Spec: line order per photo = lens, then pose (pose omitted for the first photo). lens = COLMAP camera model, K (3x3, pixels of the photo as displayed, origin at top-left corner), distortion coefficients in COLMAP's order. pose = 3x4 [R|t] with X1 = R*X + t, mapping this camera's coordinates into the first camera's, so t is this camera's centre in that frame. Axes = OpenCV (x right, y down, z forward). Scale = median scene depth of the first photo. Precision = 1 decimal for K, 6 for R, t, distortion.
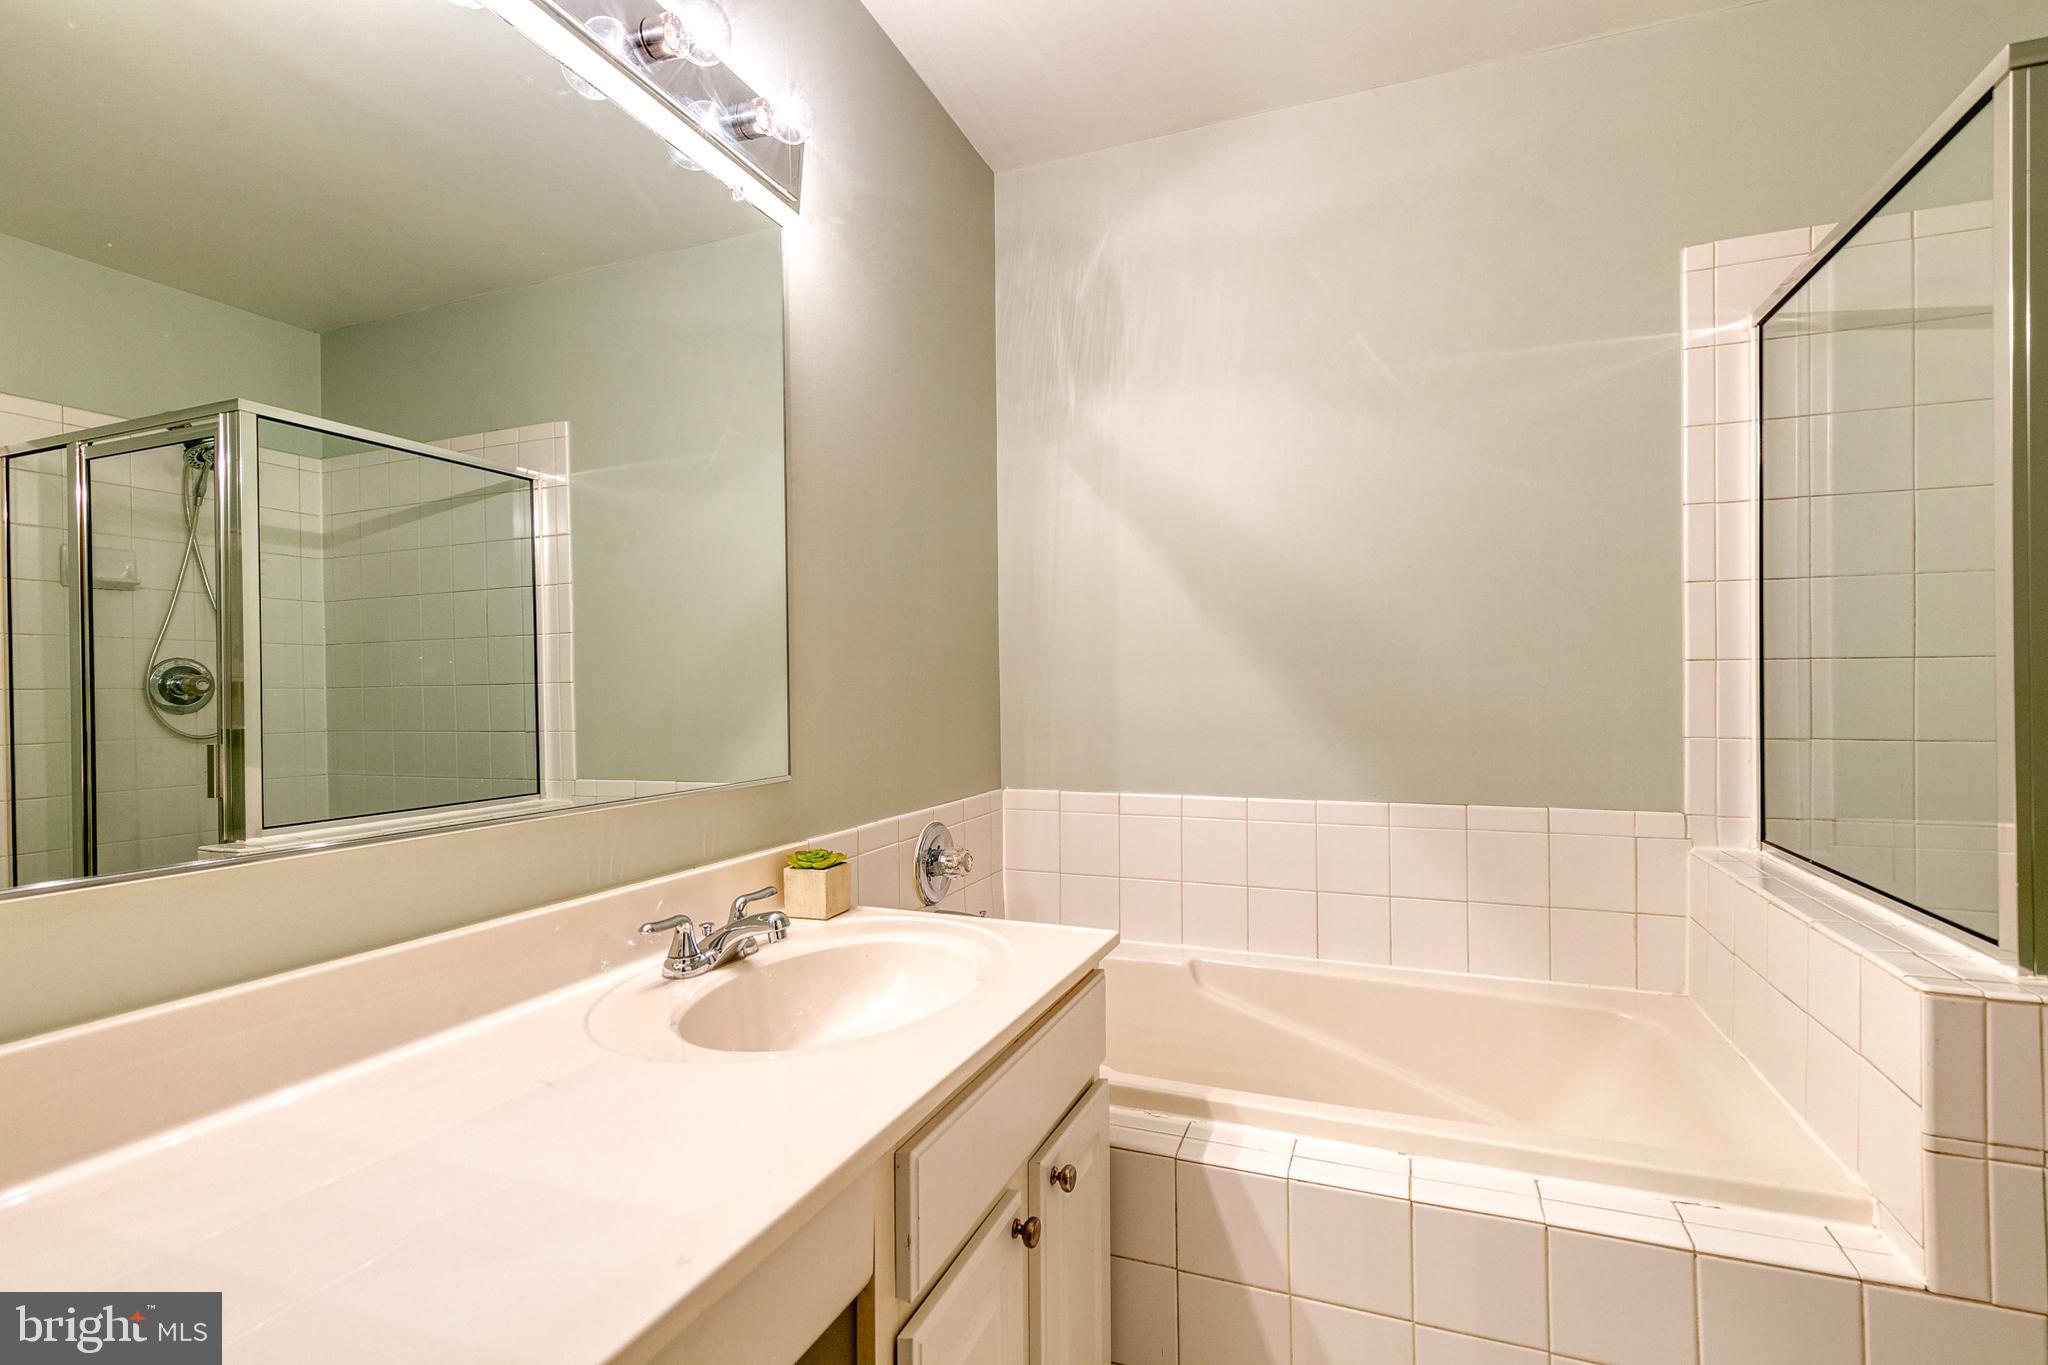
lens RADIAL K [[942.5, 0, 1025.8], [0, 942.5, 690.7], [0, 0, 1]] dist [0.001083, -0.000243]
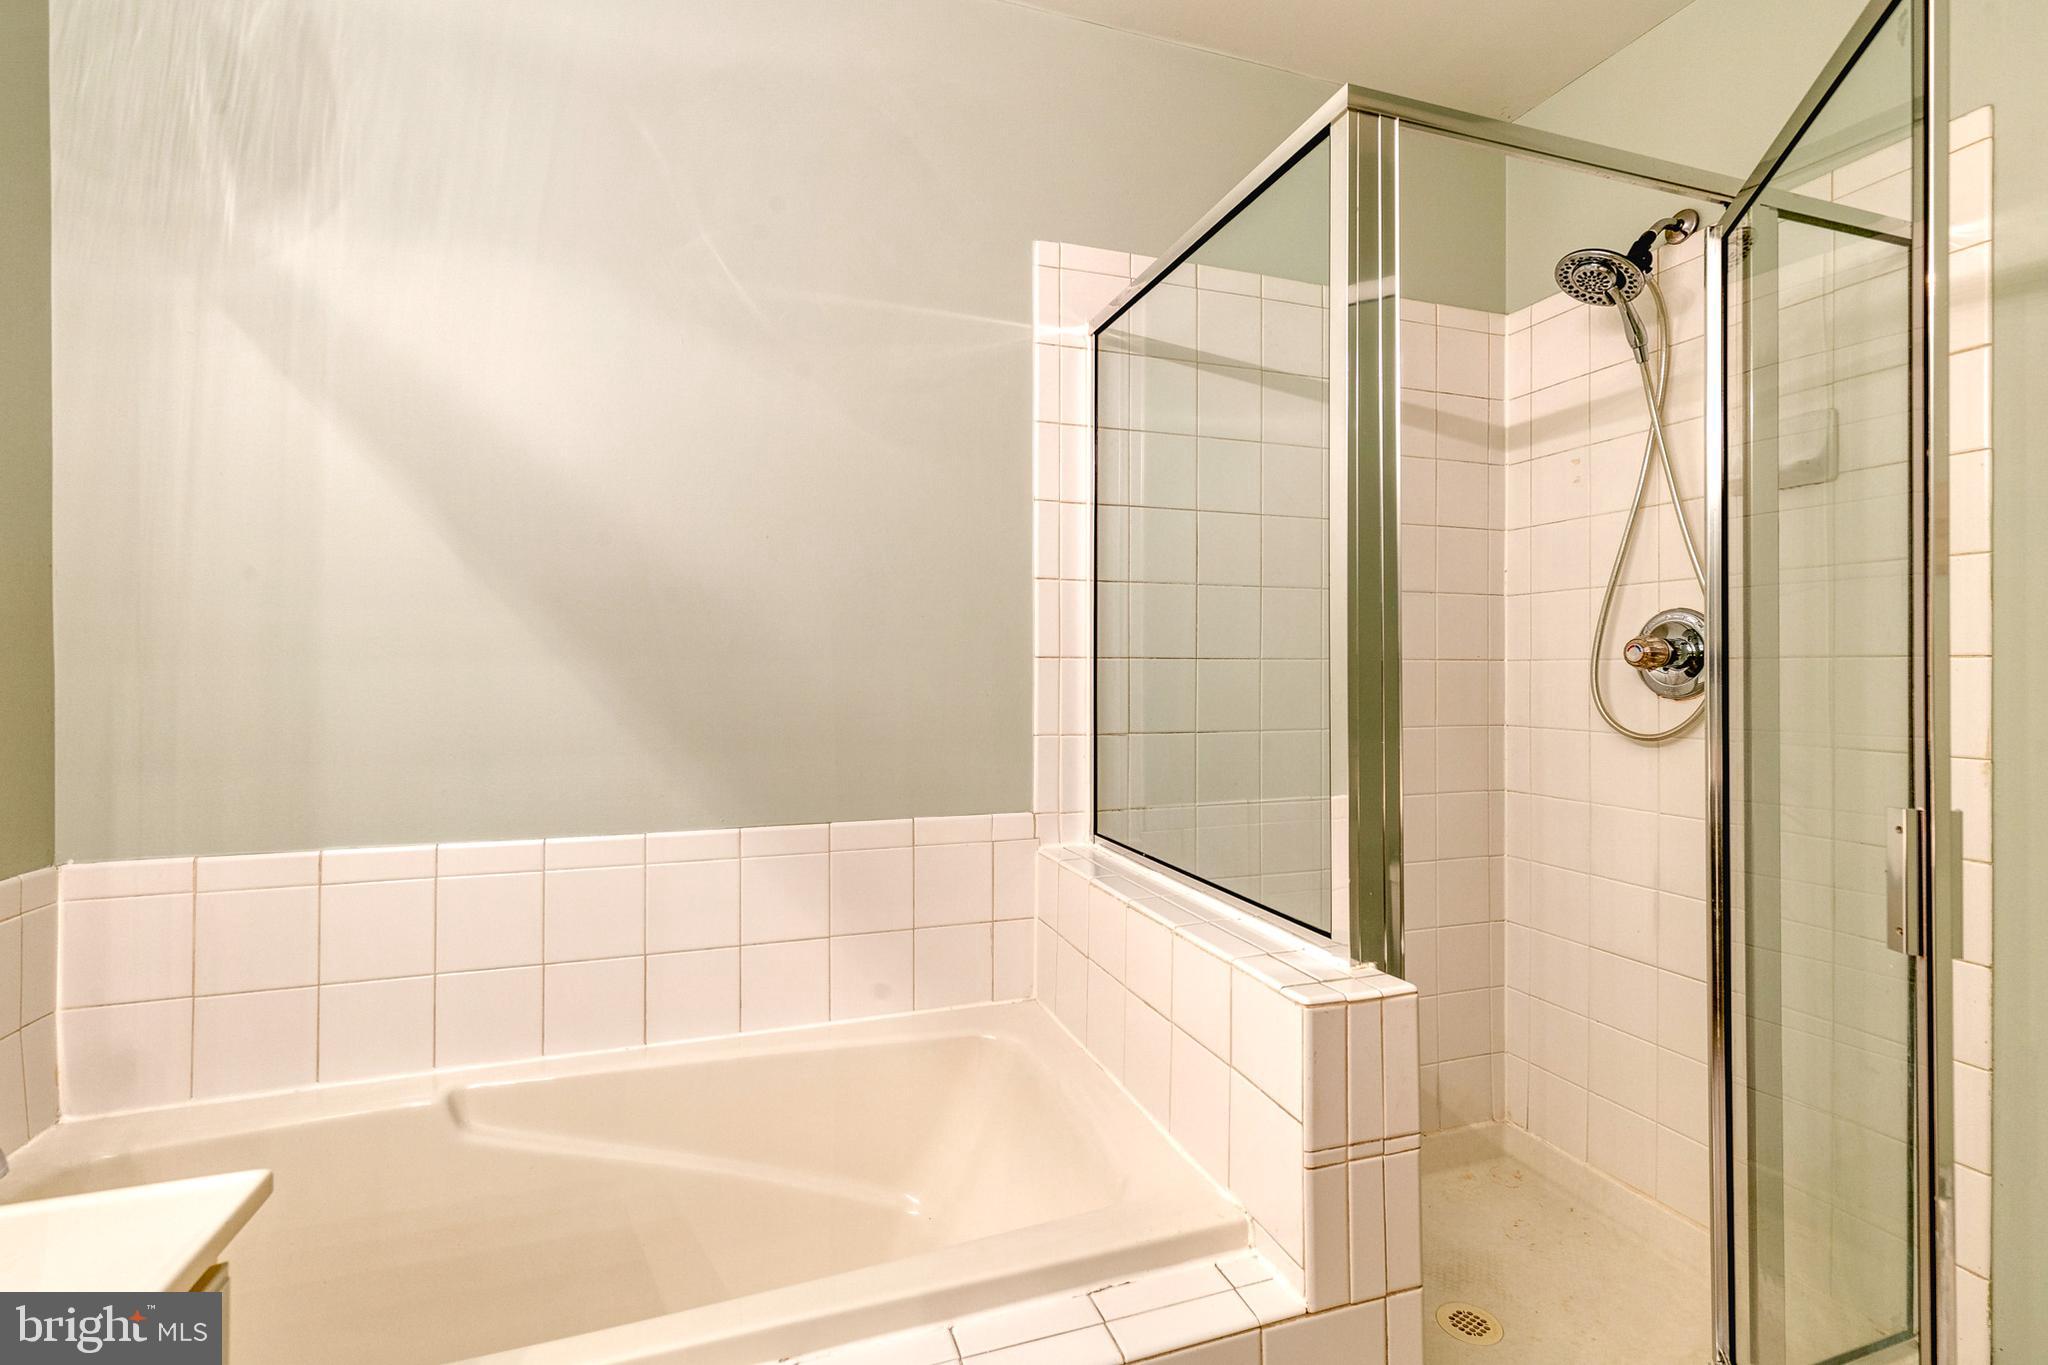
lens RADIAL K [[923.8, 0, 1028.2], [0, 923.8, 665.7], [0, 0, 1]] dist [0.010375, 0.000368]
pose [[0.755011, 0.009945, 0.655636, 0.060747], [-0.004357, 0.999939, -0.010150, -0.013907], [-0.655697, 0.004807, 0.755009, 0.278898]]
